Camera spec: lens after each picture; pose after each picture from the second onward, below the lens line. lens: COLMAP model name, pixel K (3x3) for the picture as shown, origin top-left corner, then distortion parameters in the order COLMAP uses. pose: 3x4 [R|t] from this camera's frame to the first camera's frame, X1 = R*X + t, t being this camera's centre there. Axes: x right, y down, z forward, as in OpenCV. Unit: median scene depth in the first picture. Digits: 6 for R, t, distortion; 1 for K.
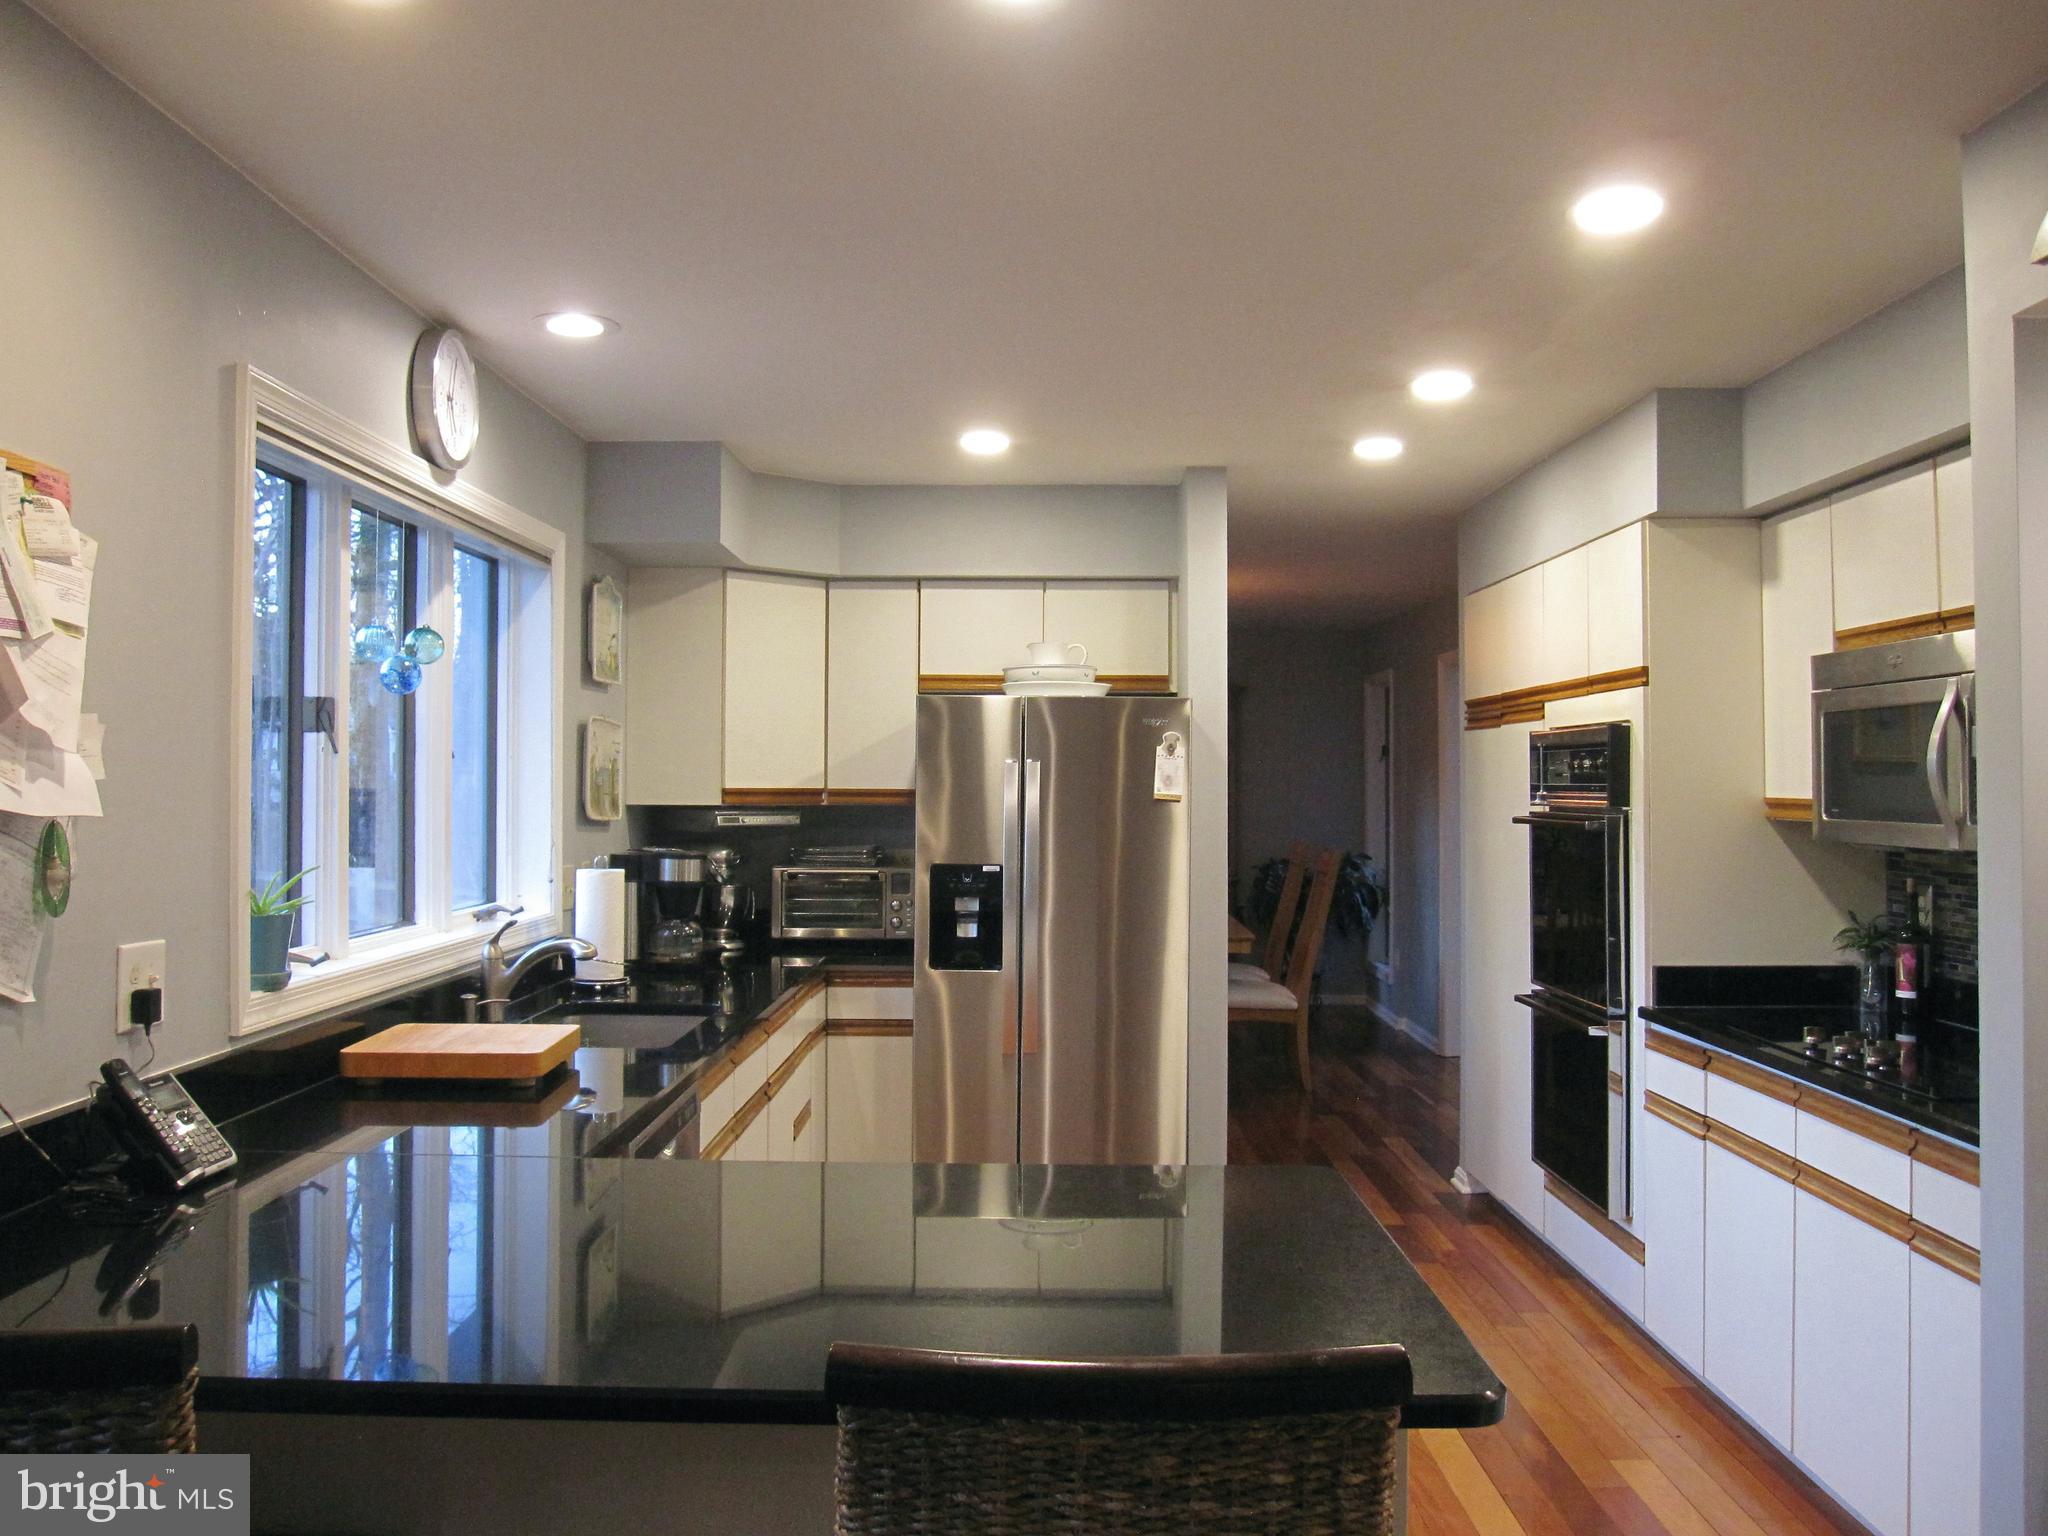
lens RADIAL K [[1702.4, 0, 1037.0], [0, 1702.4, 755.5], [0, 0, 1]] dist [-0.070464, 0.034884]
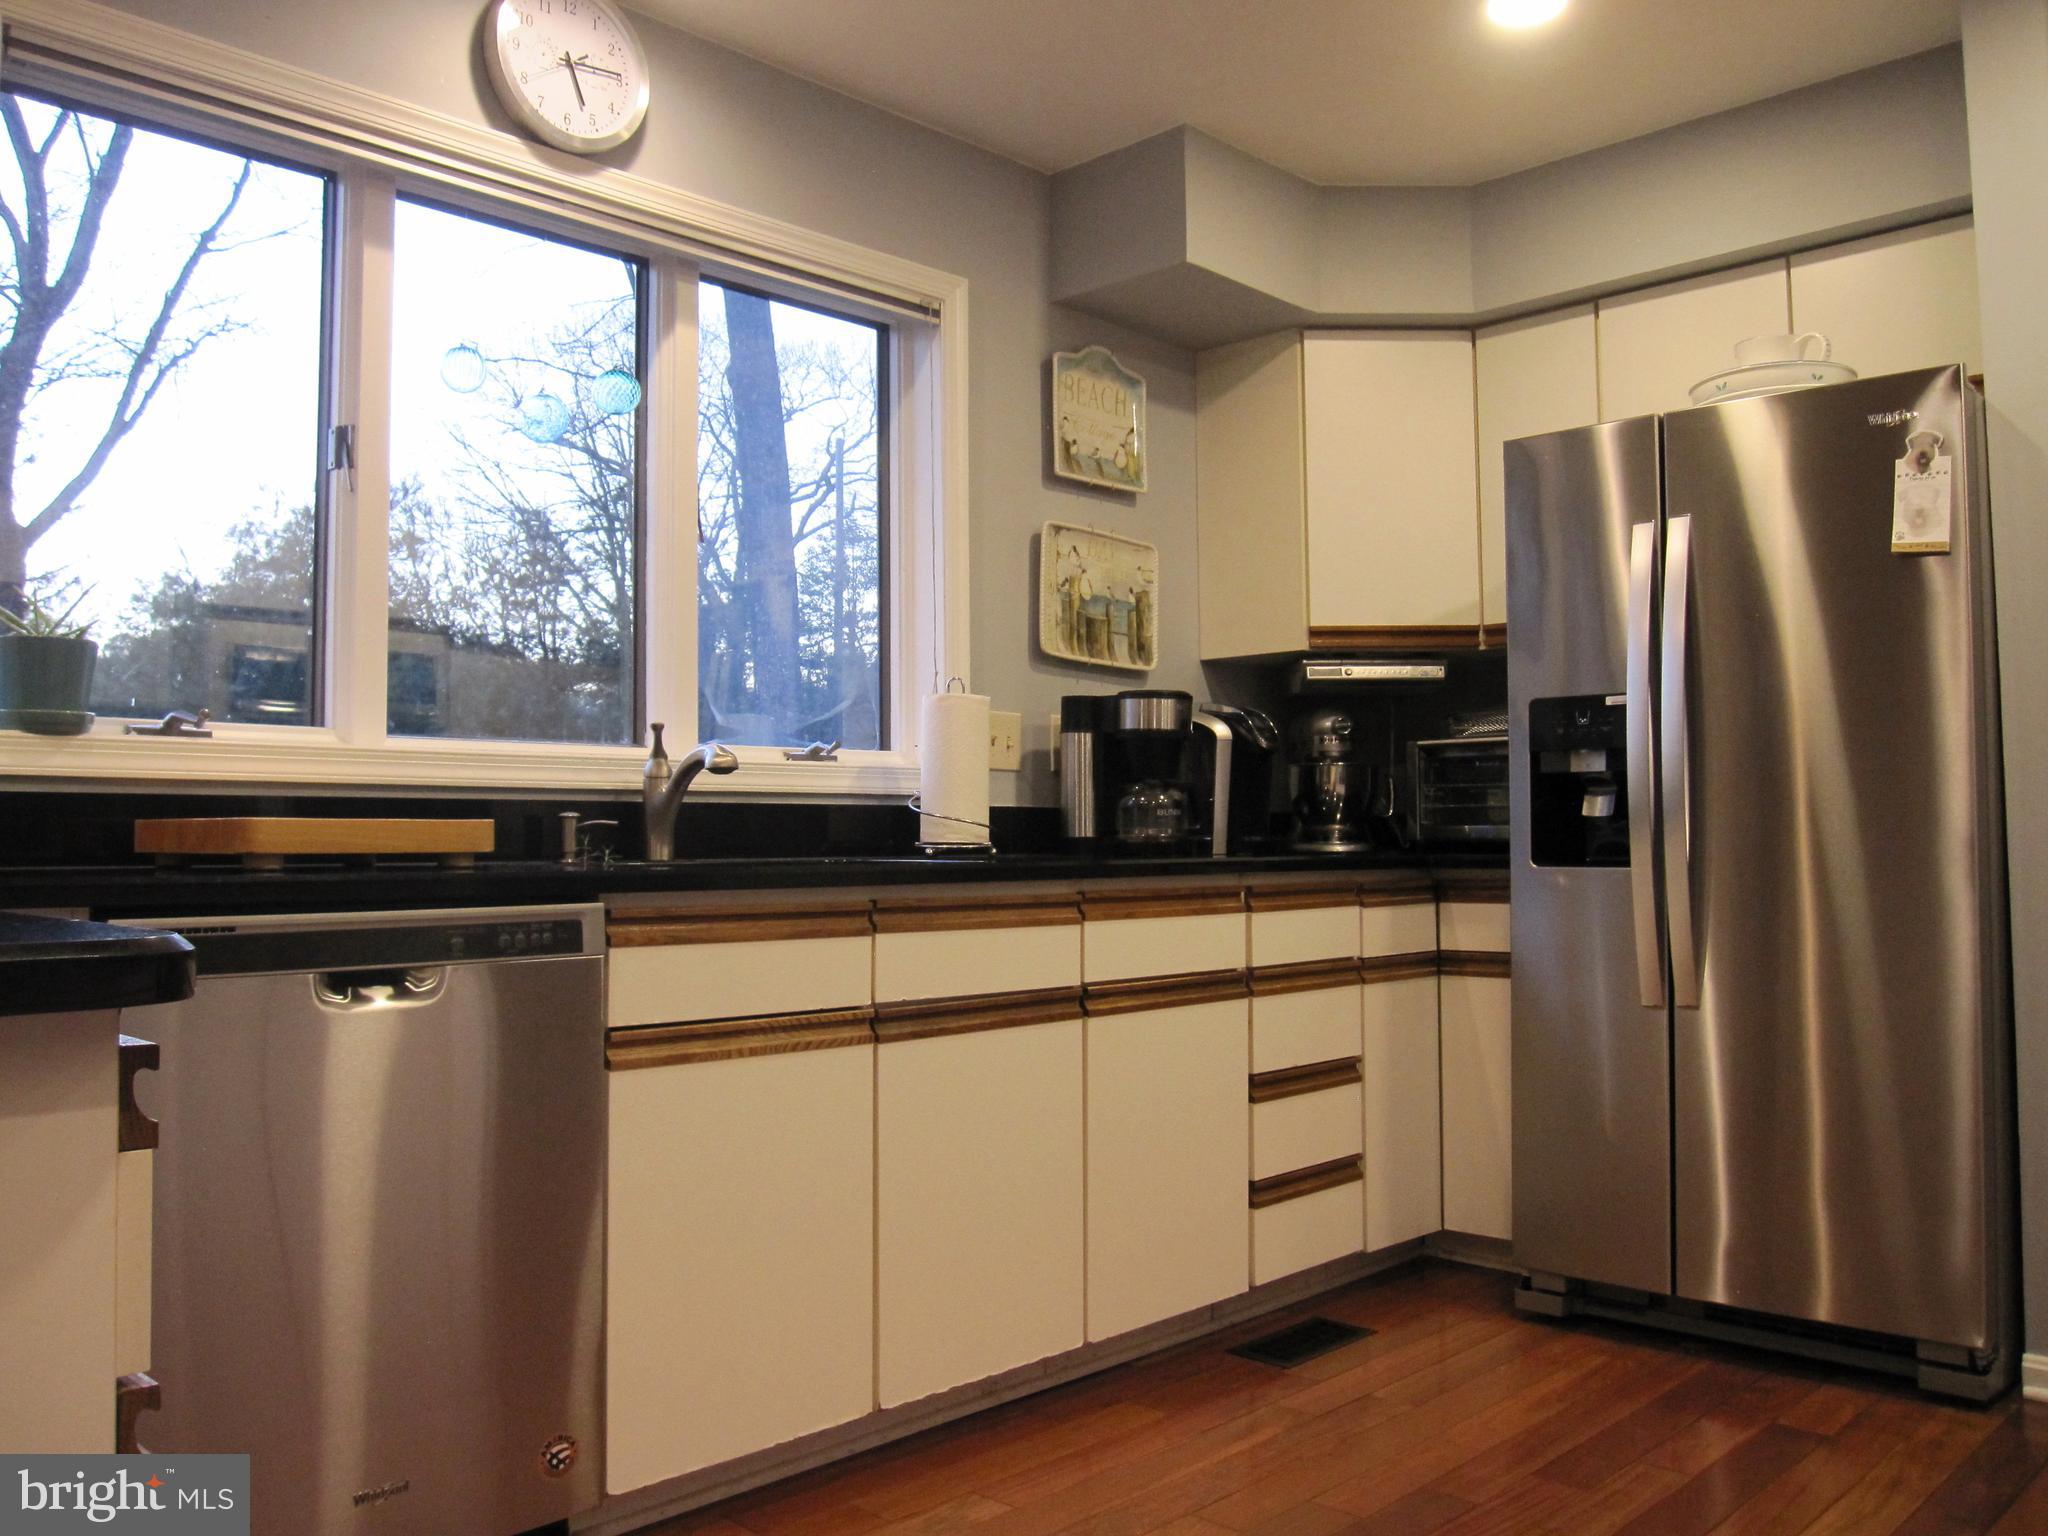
lens RADIAL K [[1688.1, 0, 1021.5], [0, 1688.1, 745.9], [0, 0, 1]] dist [-0.072930, 0.037260]
pose [[0.716953, -0.046643, -0.695559, 0.244171], [0.020840, 0.998747, -0.045493, 0.109166], [0.696810, 0.018121, 0.717027, 0.435536]]
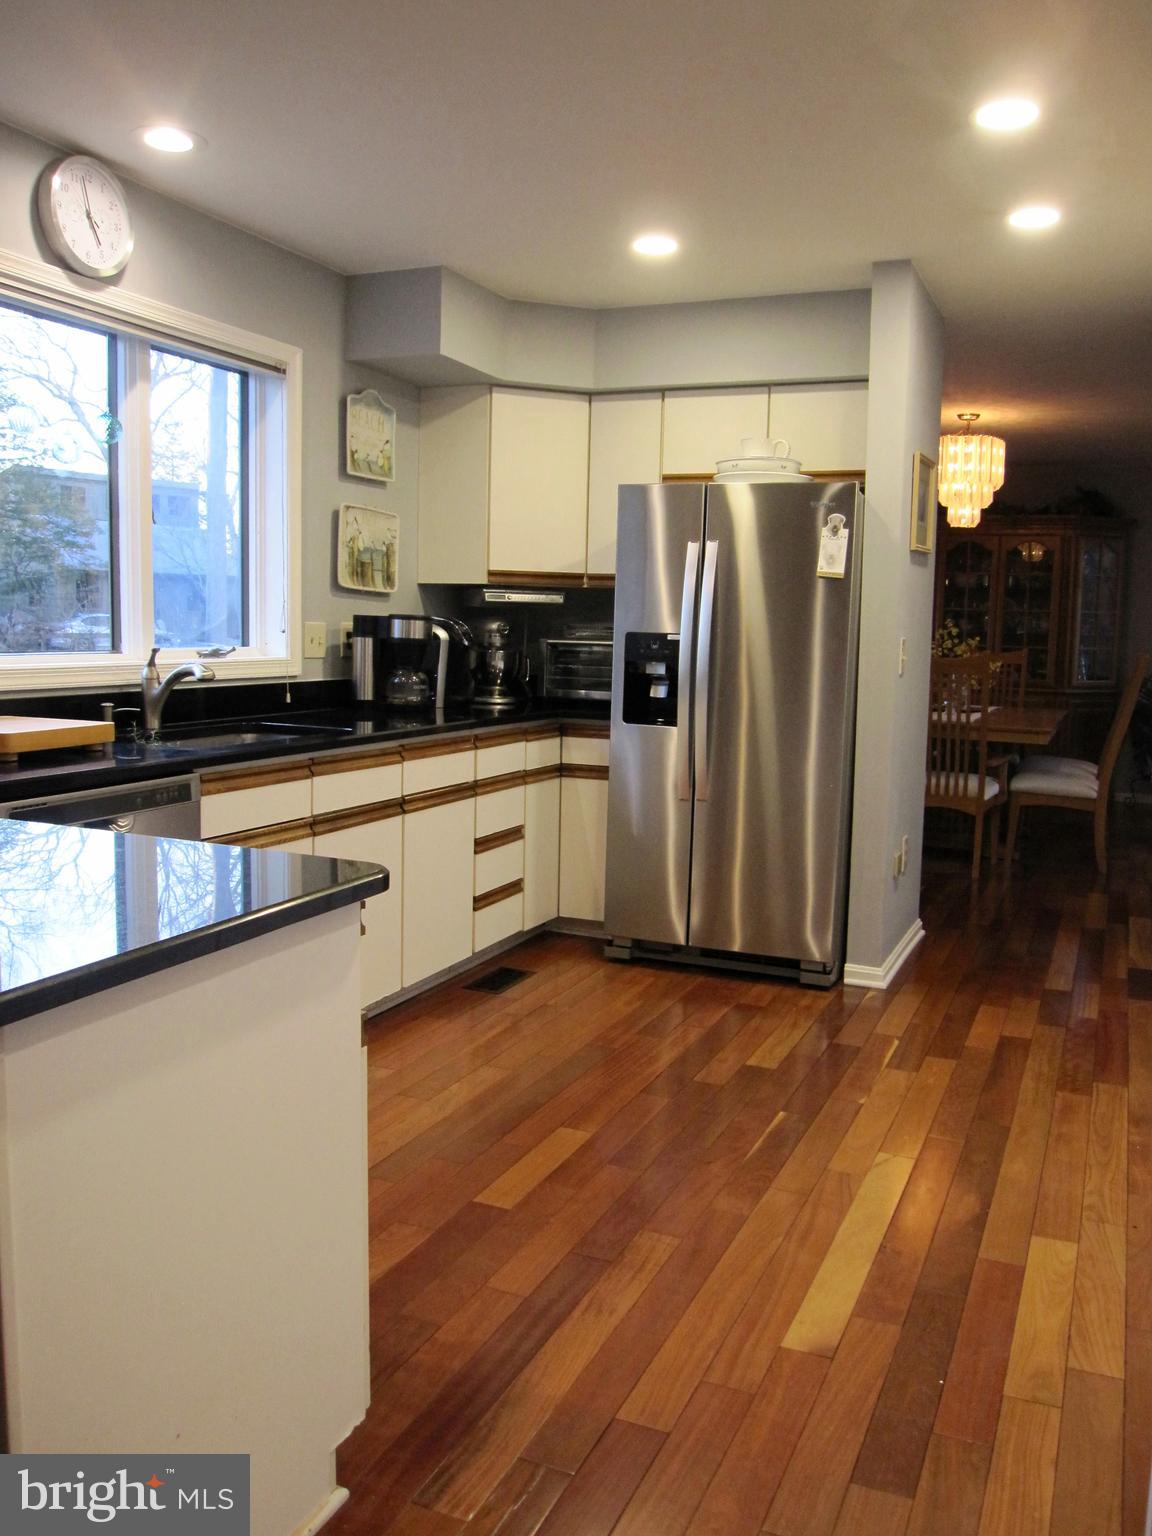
lens RADIAL K [[1266.1, 0, 597.6], [0, 1266.1, 766.9], [0, 0, 1]] dist [-0.072930, 0.037260]
pose [[0.920499, 0.061891, -0.385812, 0.265692], [-0.013974, 0.991959, 0.125788, 0.048338], [0.390495, -0.110396, 0.913962, 0.205619]]
